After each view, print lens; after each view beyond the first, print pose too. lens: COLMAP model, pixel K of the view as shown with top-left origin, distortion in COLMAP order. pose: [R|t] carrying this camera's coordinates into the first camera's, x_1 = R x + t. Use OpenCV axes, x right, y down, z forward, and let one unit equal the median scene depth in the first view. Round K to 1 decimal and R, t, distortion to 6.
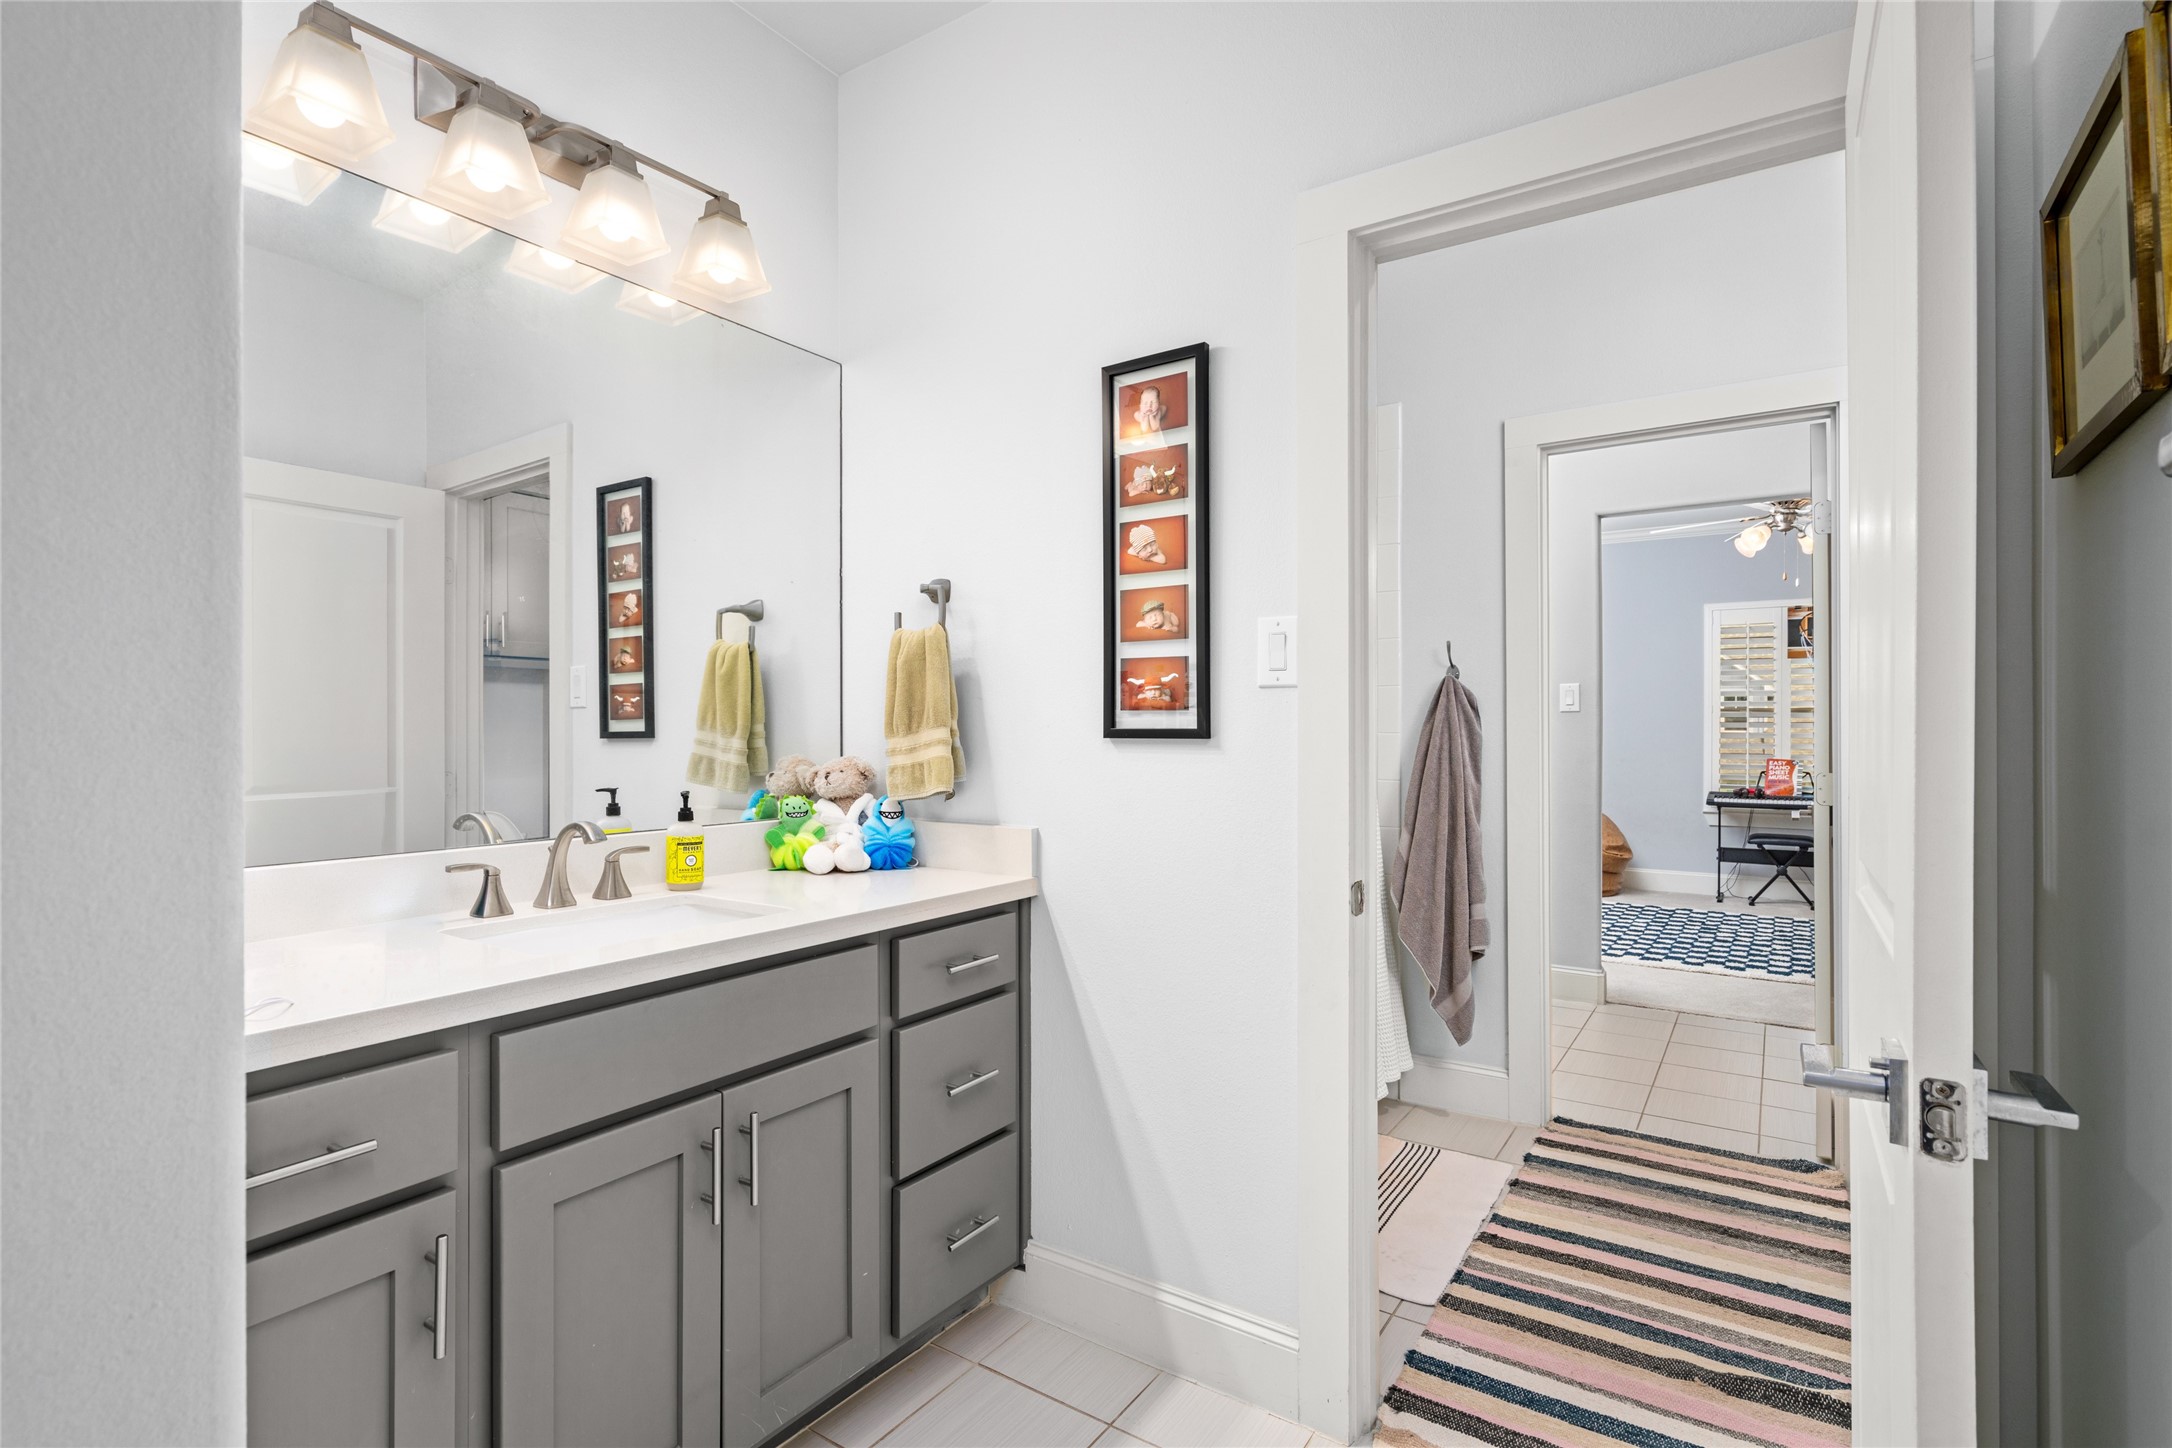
lens RADIAL K [[1009.1, 0, 1074.4], [0, 1009.1, 740.8], [0, 0, 1]] dist [-0.018597, -0.000522]
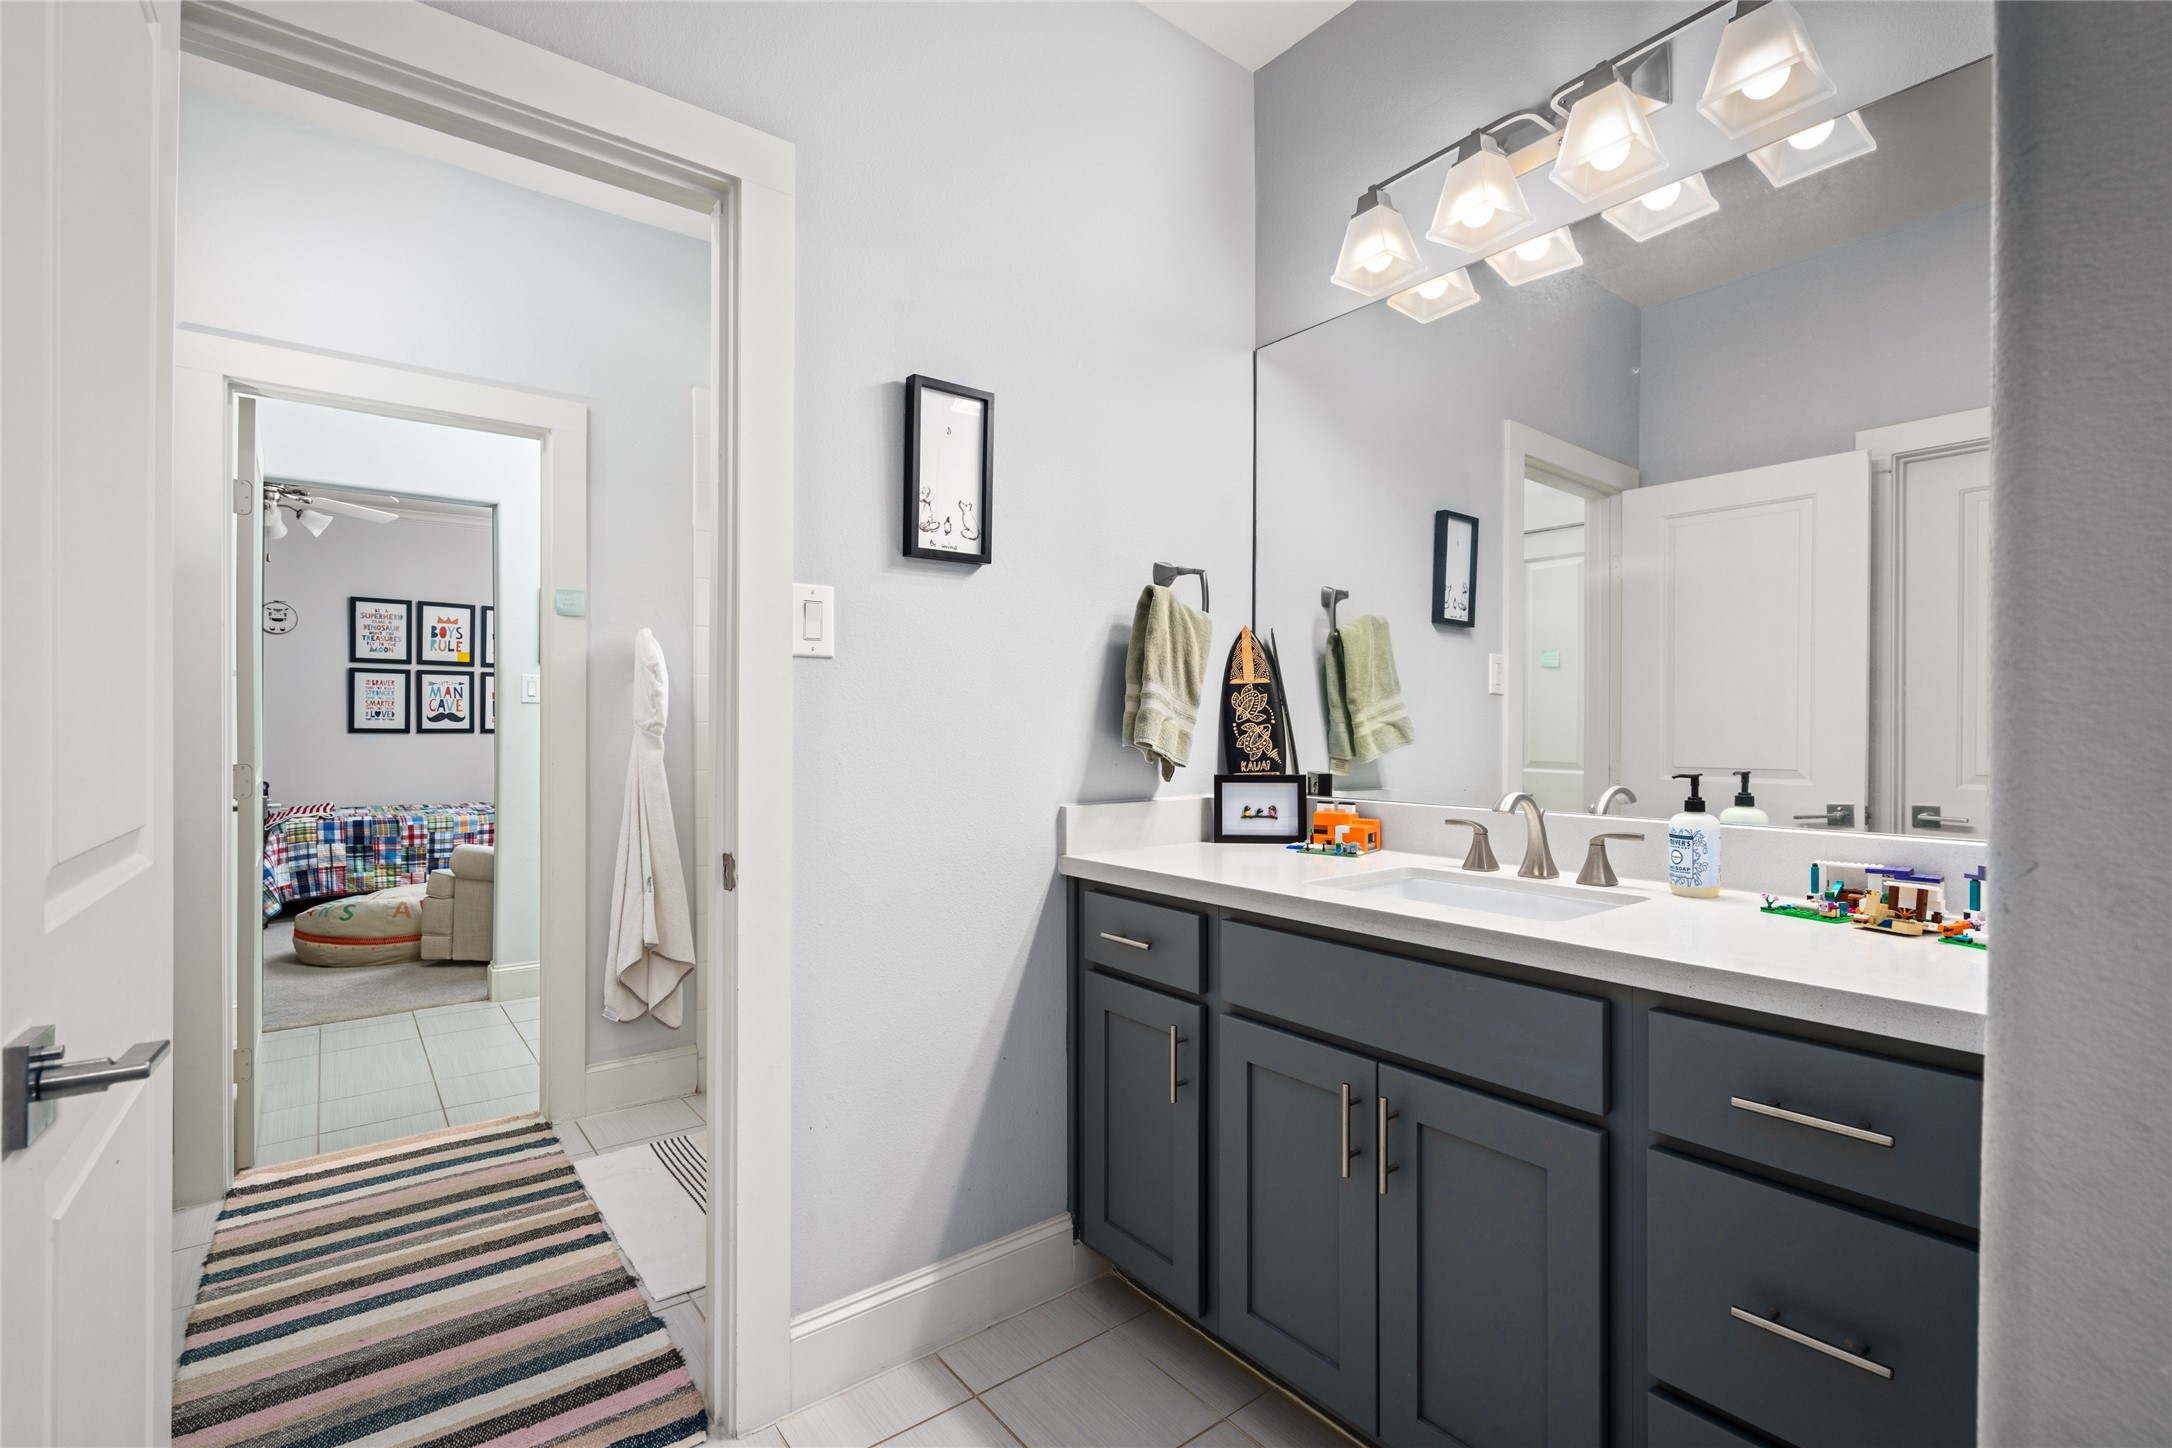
lens RADIAL K [[991.4, 0, 1073.8], [0, 991.4, 709.7], [0, 0, 1]] dist [0.008329, 0.000566]
pose [[-0.307491, 0.003558, -0.951544, 1.054982], [0.004183, 0.999988, 0.002387, -0.015797], [0.951542, -0.003246, -0.307502, 1.537919]]
